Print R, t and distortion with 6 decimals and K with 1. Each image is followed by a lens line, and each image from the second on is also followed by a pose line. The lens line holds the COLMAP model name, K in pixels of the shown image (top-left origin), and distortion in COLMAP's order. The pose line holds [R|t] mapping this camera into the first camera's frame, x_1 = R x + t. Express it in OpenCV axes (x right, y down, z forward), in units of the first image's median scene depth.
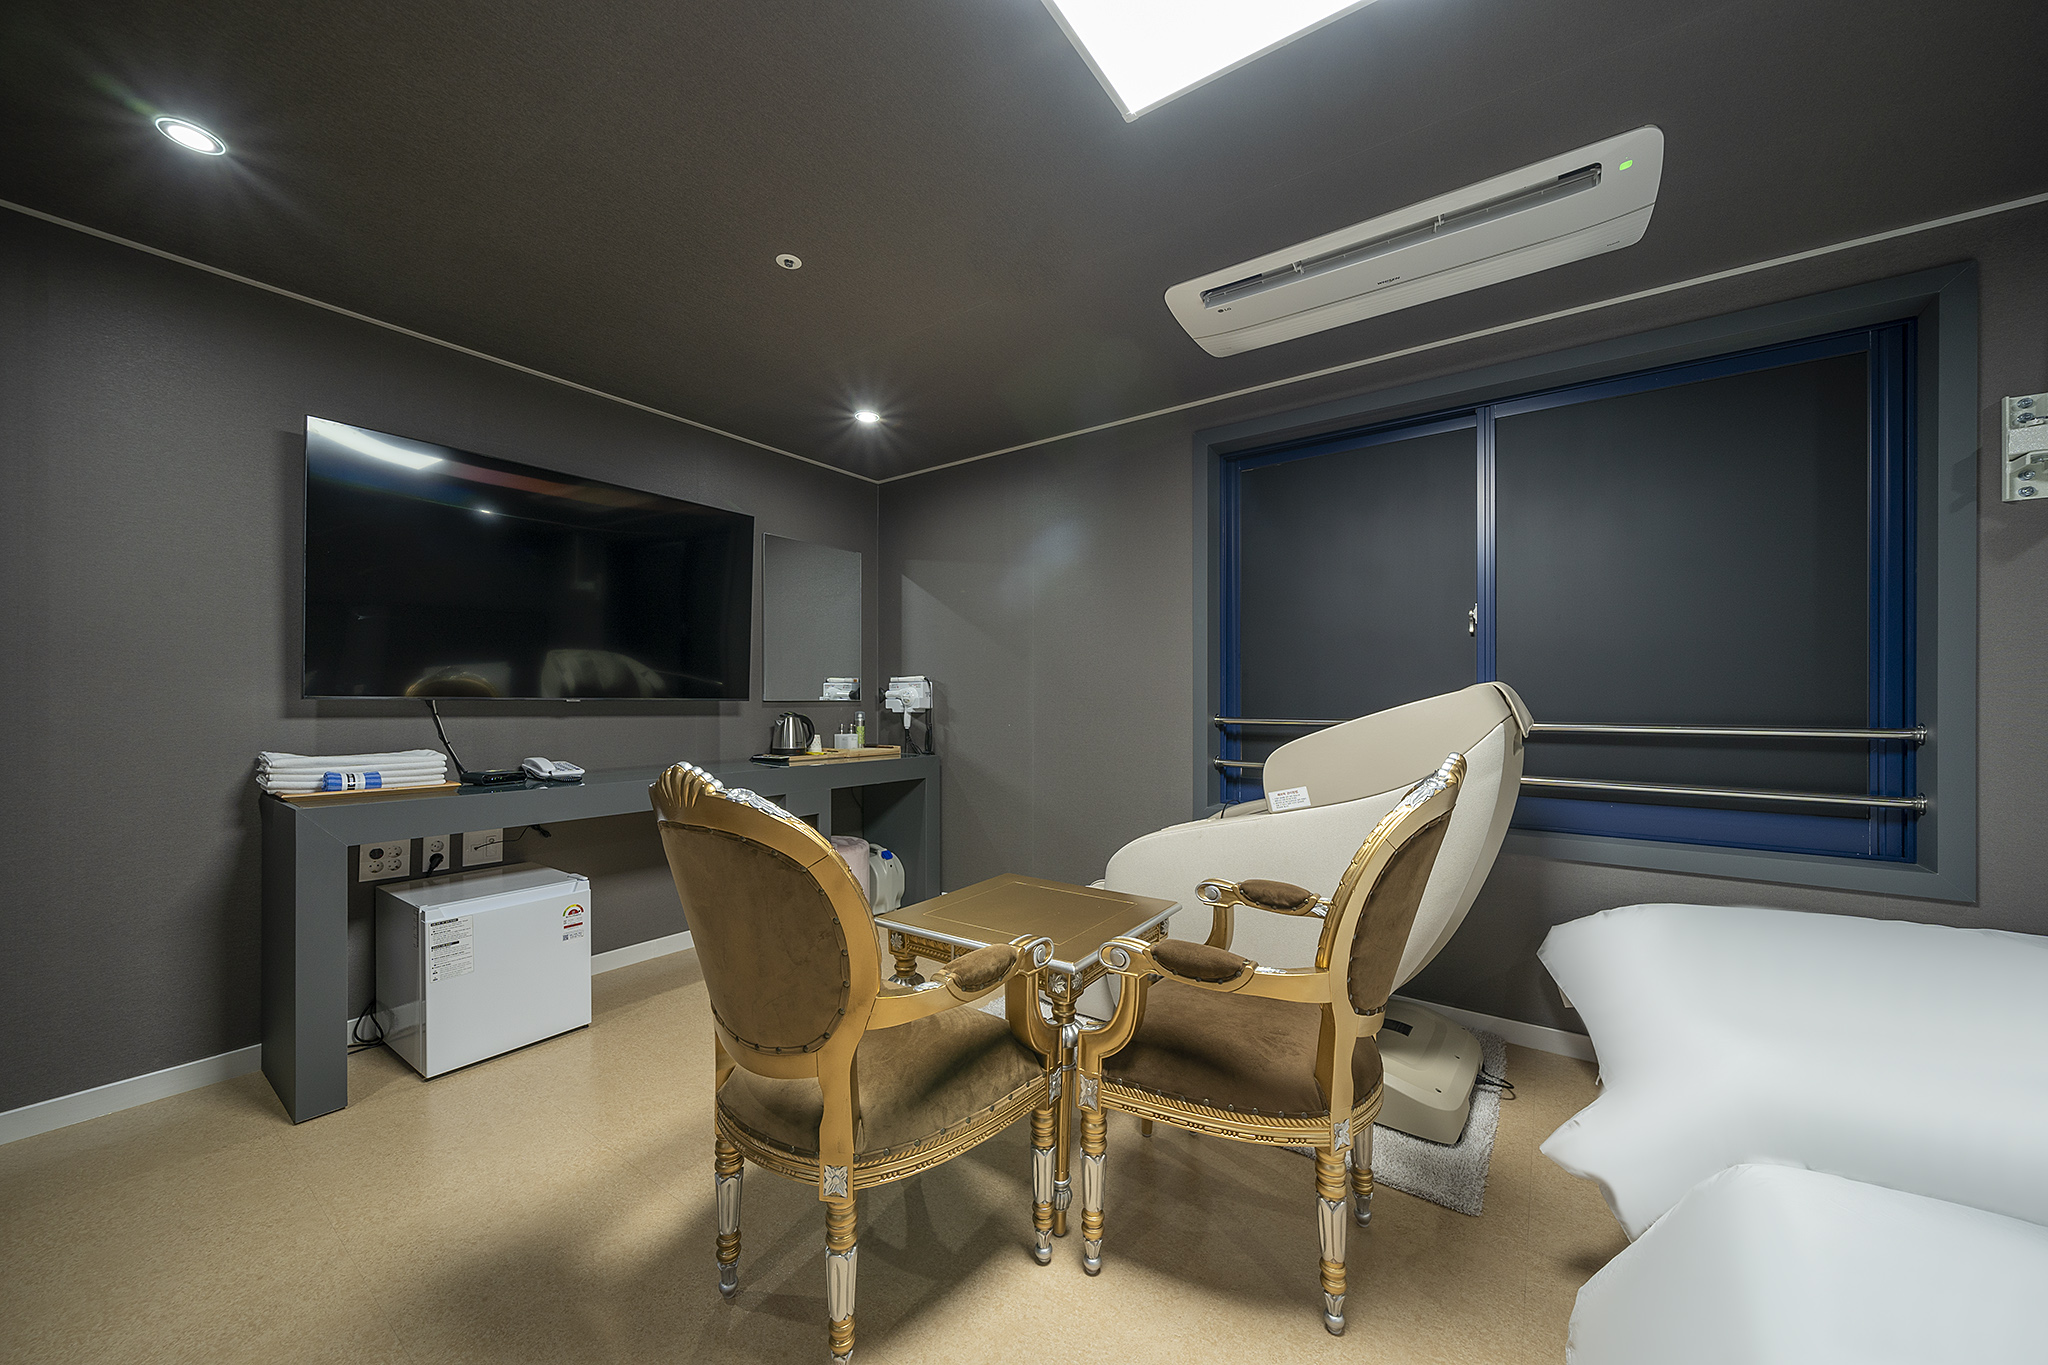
lens RADIAL K [[743.7, 0, 1024.0], [0, 743.7, 682.5], [0, 0, 1]] dist [0.000759, 0.000019]
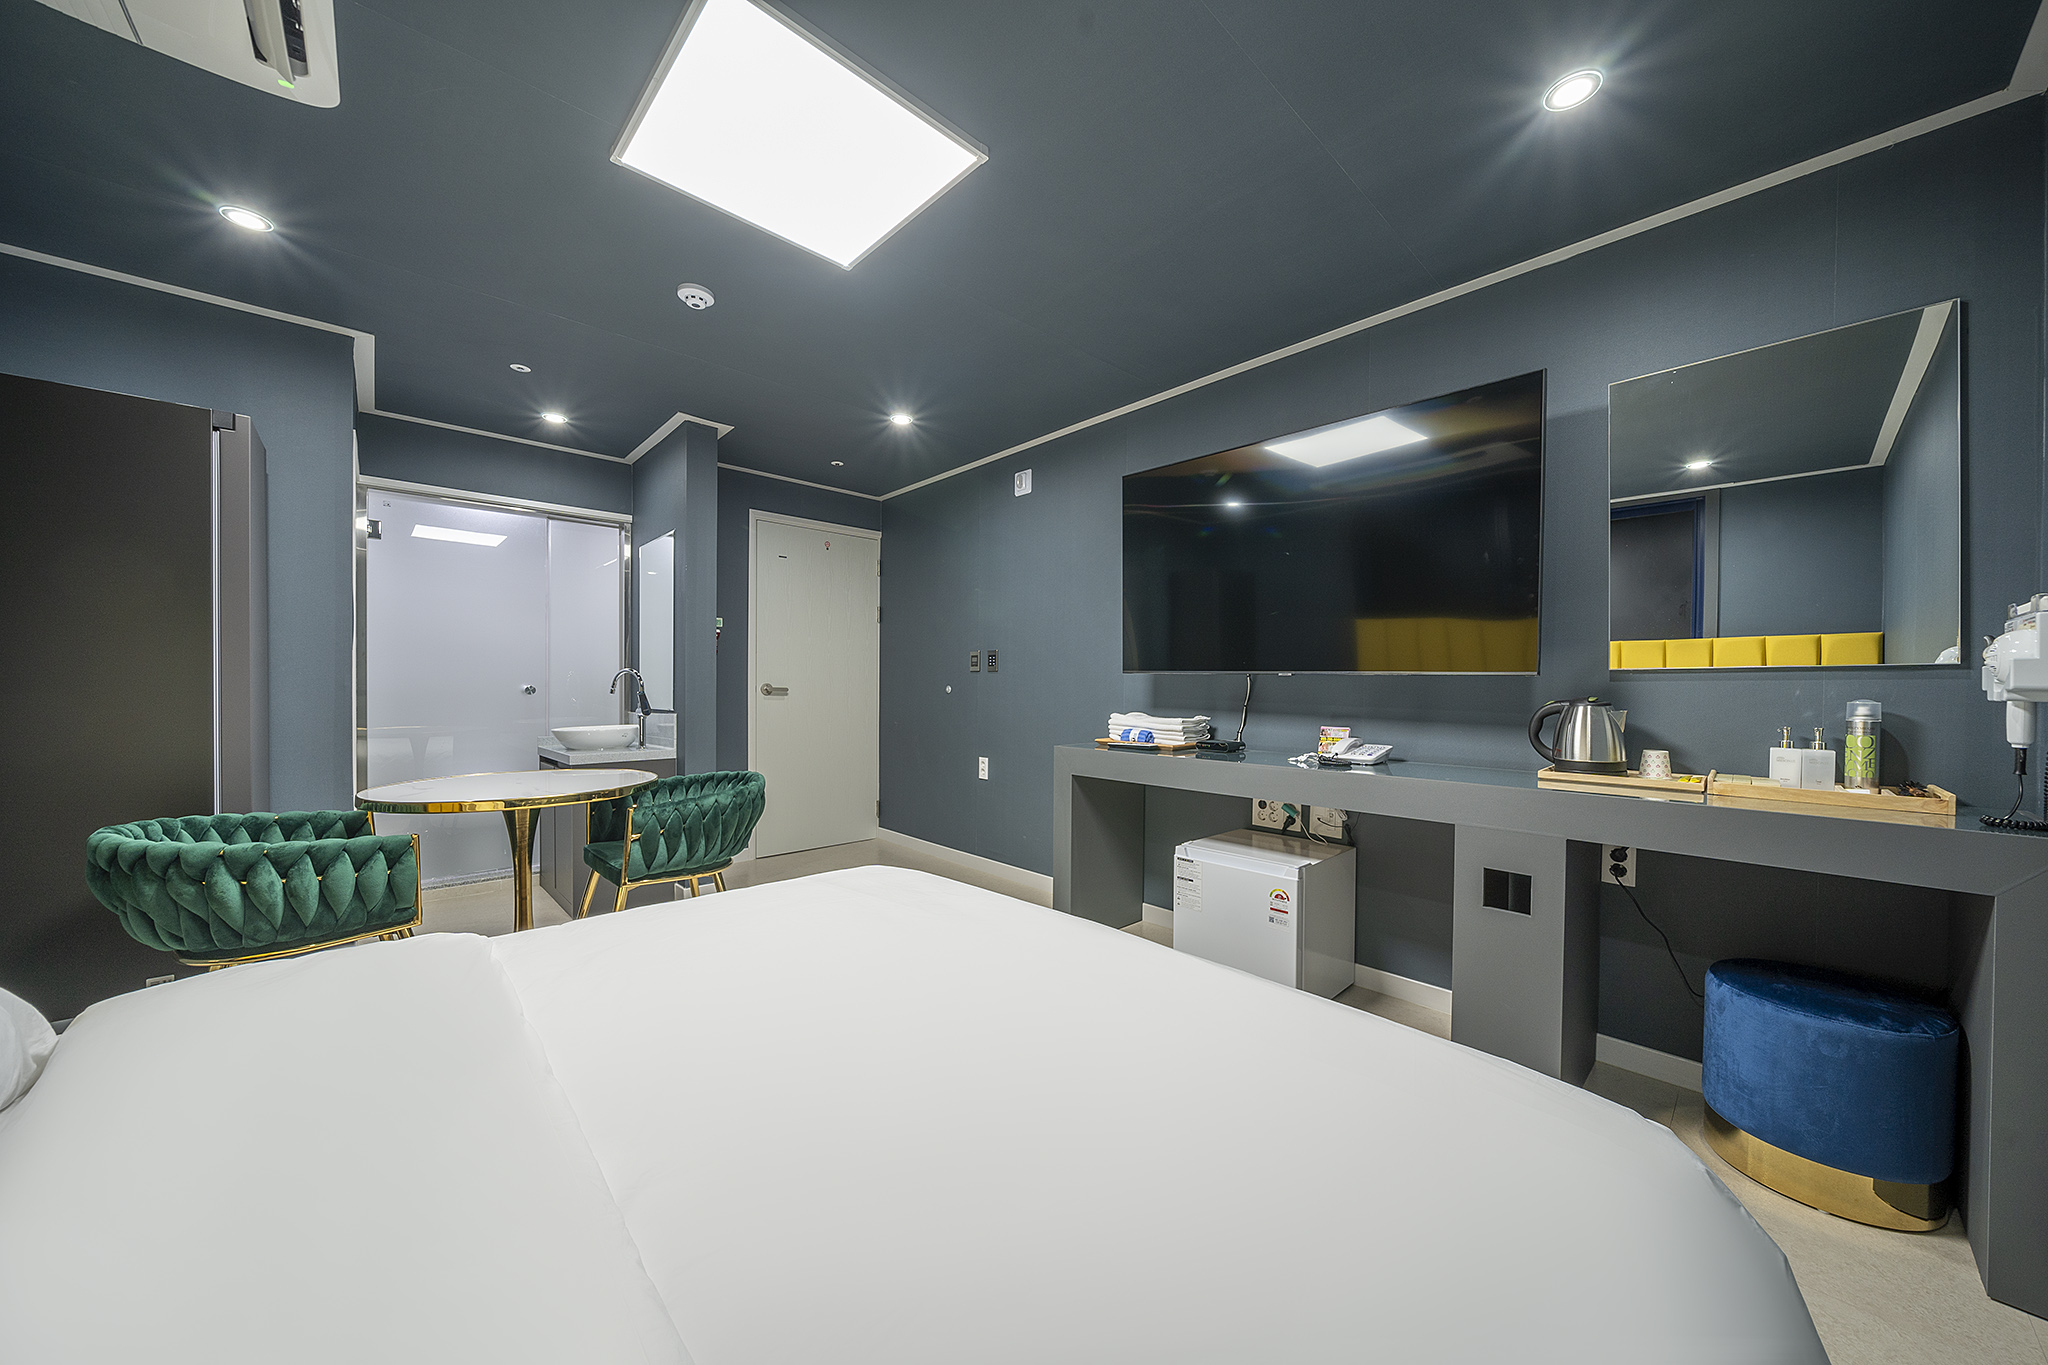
lens RADIAL K [[714.9, 0, 1024.0], [0, 714.9, 682.5], [0, 0, 1]] dist [-0.000418, -0.000014]
pose [[-0.205940, -0.009007, -0.978523, 0.284802], [0.015036, 0.999810, -0.012368, 0.029892], [0.978449, -0.017260, -0.205766, 0.676791]]
